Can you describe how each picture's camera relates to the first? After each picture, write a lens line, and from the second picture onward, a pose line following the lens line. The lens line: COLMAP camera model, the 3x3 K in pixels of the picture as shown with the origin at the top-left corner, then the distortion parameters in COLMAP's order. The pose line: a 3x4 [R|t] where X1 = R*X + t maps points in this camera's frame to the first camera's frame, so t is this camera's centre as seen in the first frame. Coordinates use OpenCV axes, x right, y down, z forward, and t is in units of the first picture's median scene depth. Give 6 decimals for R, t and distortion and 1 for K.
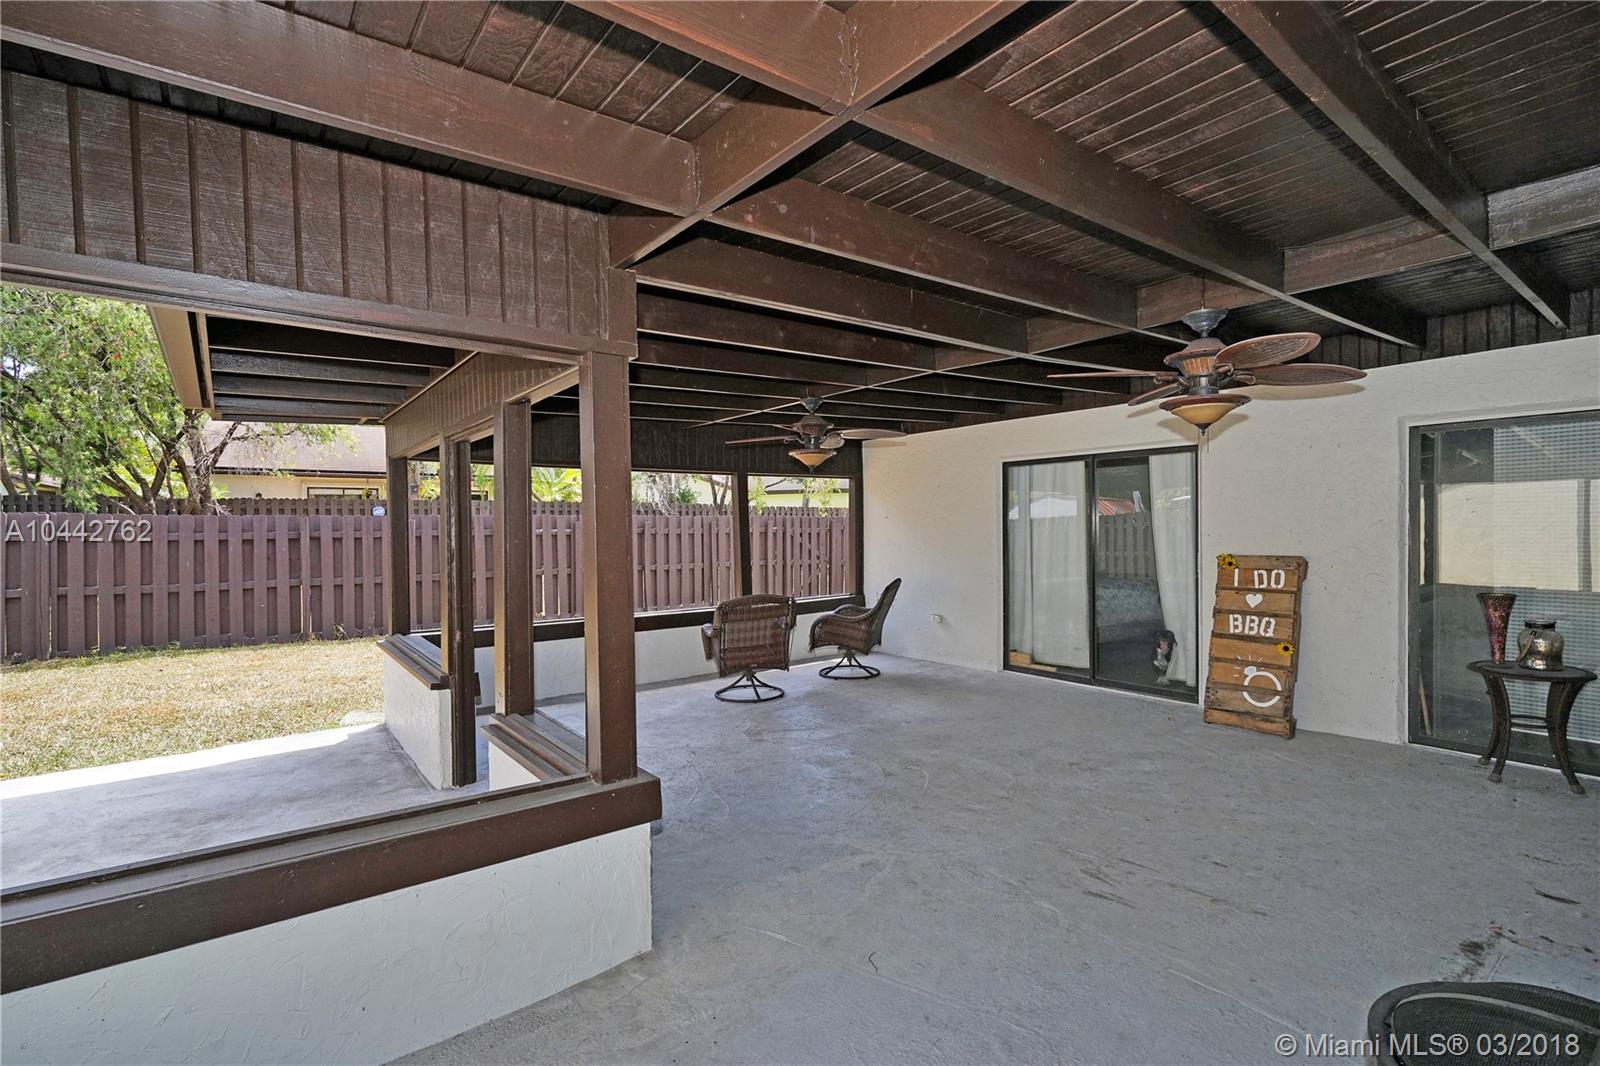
lens RADIAL K [[727.8, 0, 801.5], [0, 727.8, 536.7], [0, 0, 1]] dist [0.001886, 0.001694]
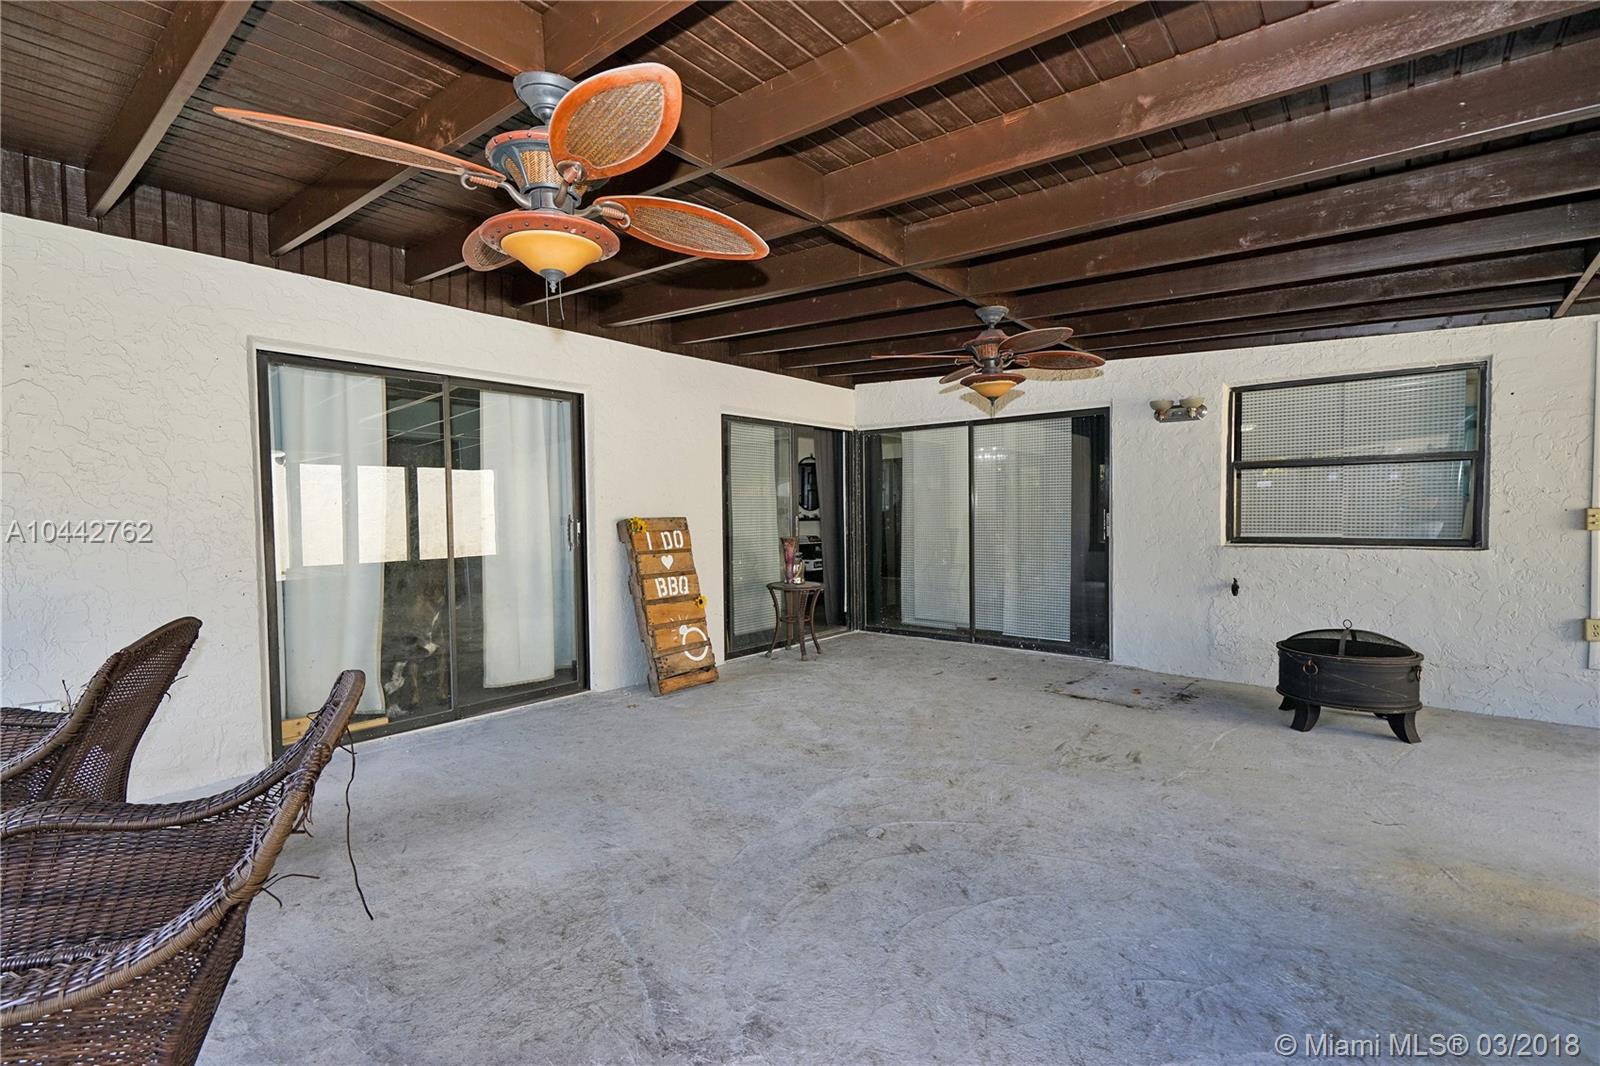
lens RADIAL K [[727.8, 0, 796.8], [0, 727.8, 543.0], [0, 0, 1]] dist [0.001886, 0.001694]
pose [[-0.202719, -0.030293, 0.978768, -0.422481], [0.027268, 0.998959, 0.036566, 0.032217], [-0.978857, 0.034101, -0.201682, 1.097400]]
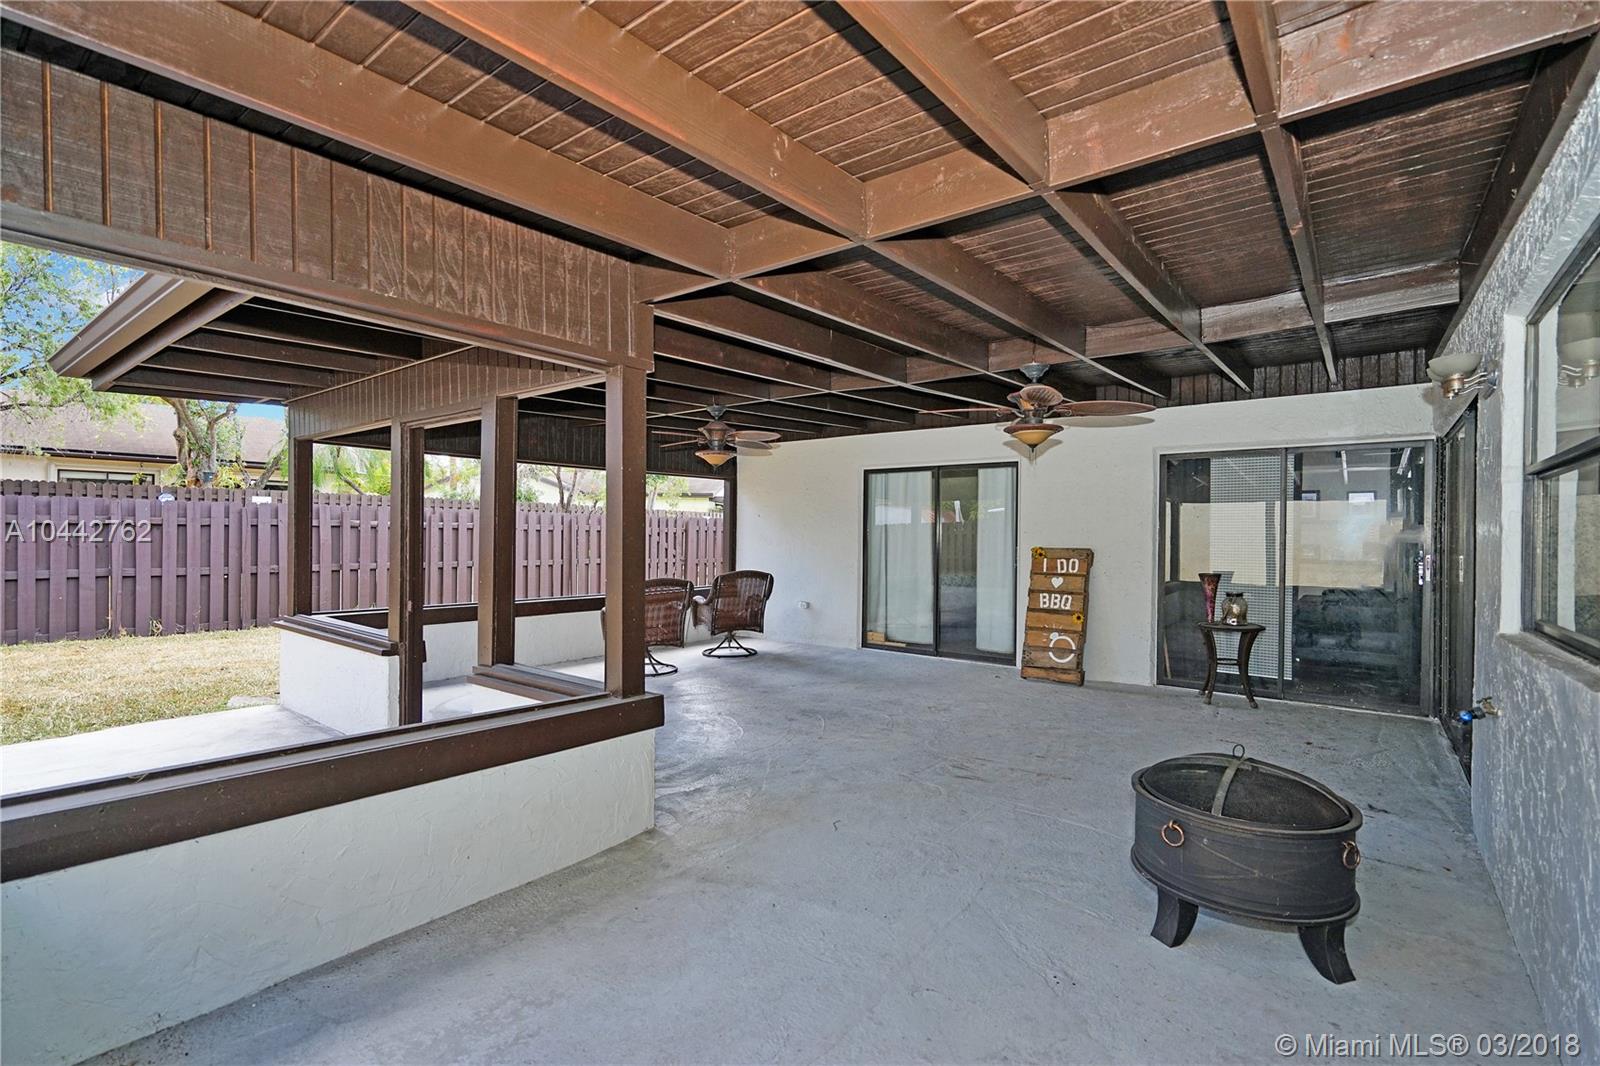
lens RADIAL K [[727.8, 0, 804.8], [0, 727.8, 536.3], [0, 0, 1]] dist [0.001886, 0.001694]
pose [[0.971469, 0.019296, 0.236379, -0.137616], [-0.016879, 0.999783, -0.012244, 0.031262], [-0.236564, 0.007905, 0.971584, -0.173067]]
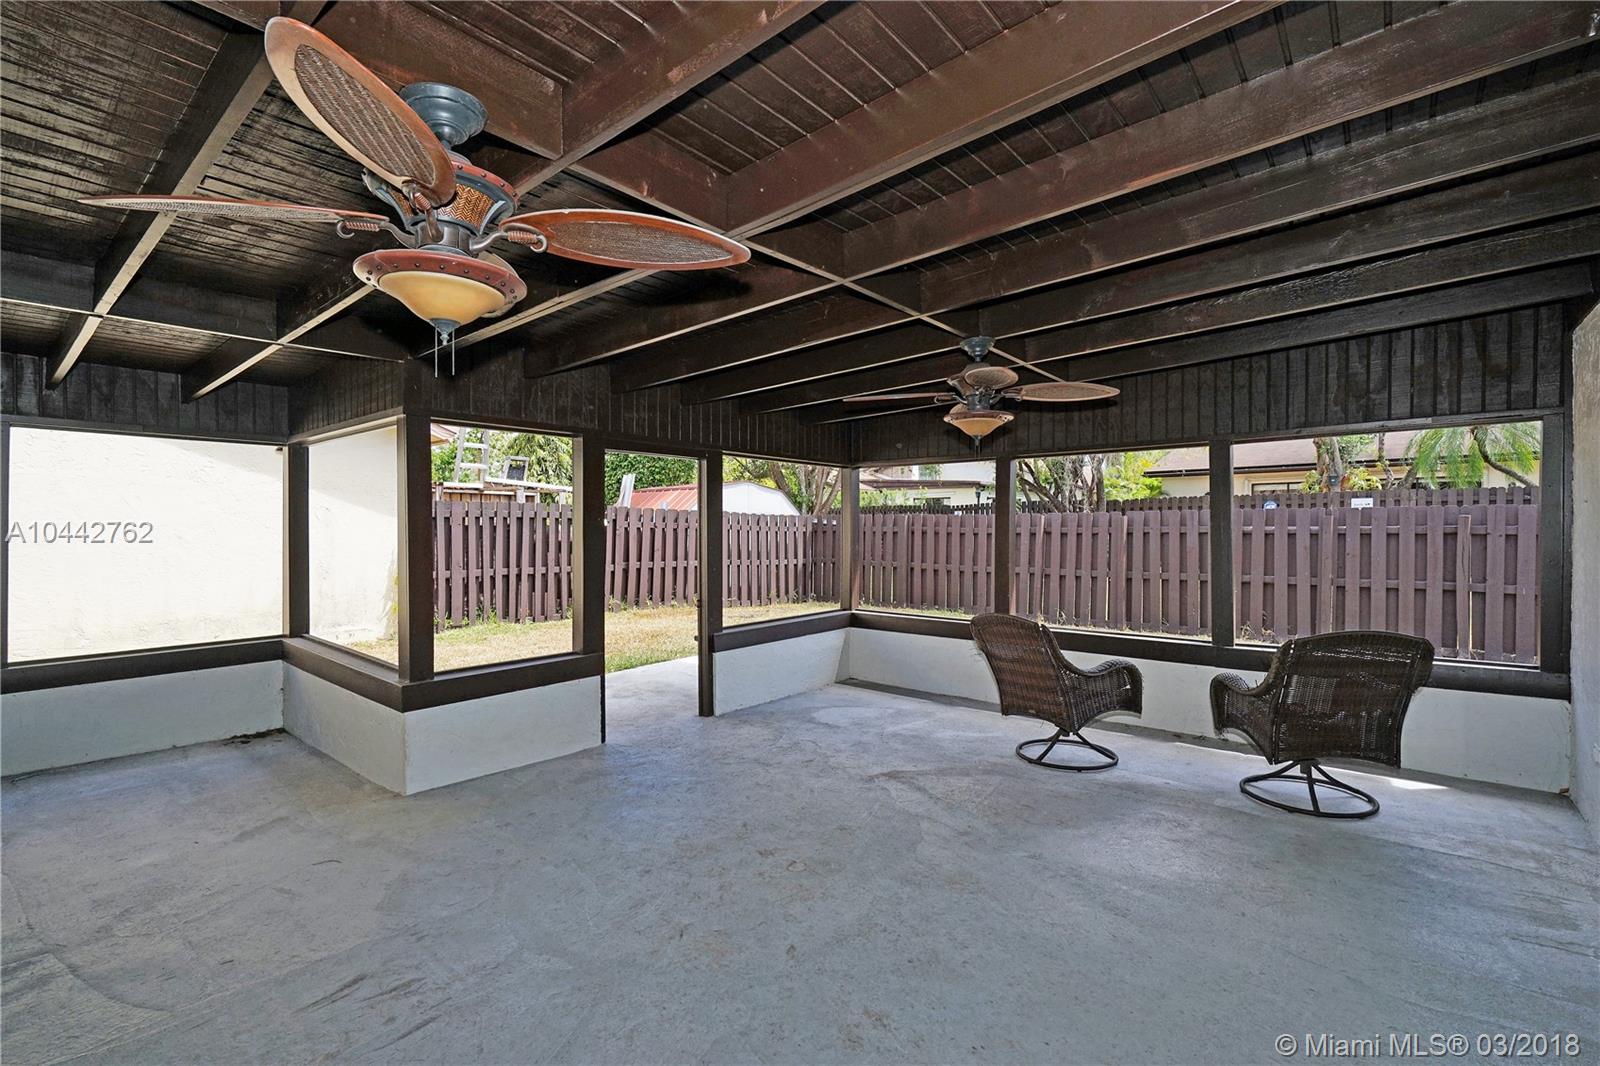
lens RADIAL K [[727.8, 0, 784.9], [0, 727.8, 531.8], [0, 0, 1]] dist [0.001886, 0.001694]
pose [[0.190447, 0.009952, -0.981647, 0.763446], [-0.013171, 0.999885, 0.007582, -0.005471], [0.981609, 0.011485, 0.190556, 0.786852]]
